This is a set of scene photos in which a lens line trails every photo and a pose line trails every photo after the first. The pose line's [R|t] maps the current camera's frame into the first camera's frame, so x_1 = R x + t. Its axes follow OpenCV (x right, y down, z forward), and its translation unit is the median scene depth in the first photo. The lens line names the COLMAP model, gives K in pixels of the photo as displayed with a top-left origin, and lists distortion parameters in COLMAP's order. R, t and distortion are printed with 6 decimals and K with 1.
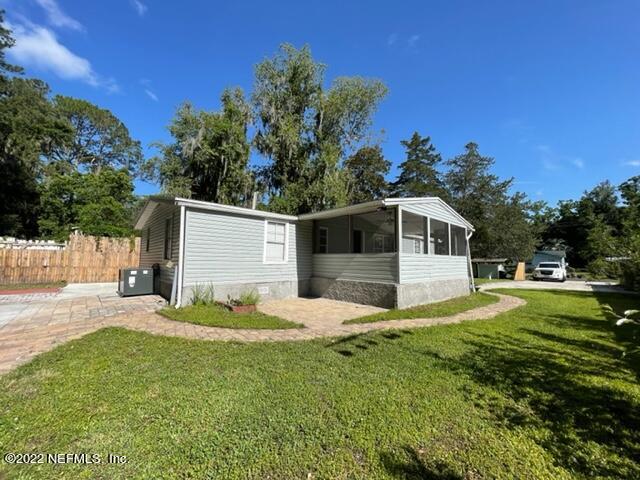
lens RADIAL K [[257.1, 0, 319.8], [0, 257.1, 239.2], [0, 0, 1]] dist [-0.008035, 0.001197]
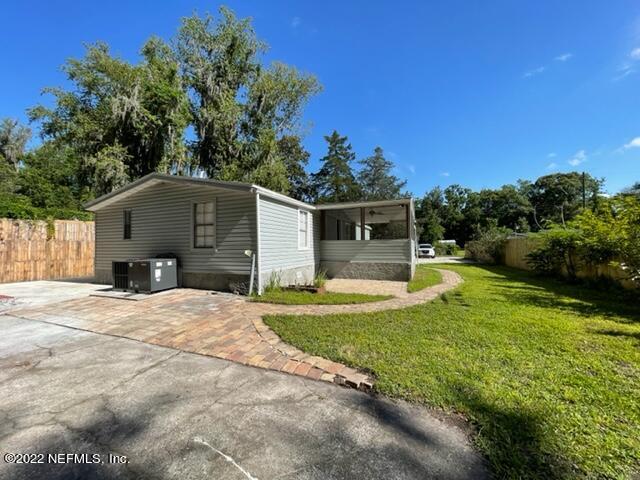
lens RADIAL K [[257.1, 0, 313.4], [0, 257.1, 240.4], [0, 0, 1]] dist [-0.008035, 0.001197]
pose [[0.903342, -0.009077, 0.428826, -0.265055], [-0.018470, 0.998025, 0.060035, -0.004767], [-0.428524, -0.062153, 0.901390, 0.004252]]
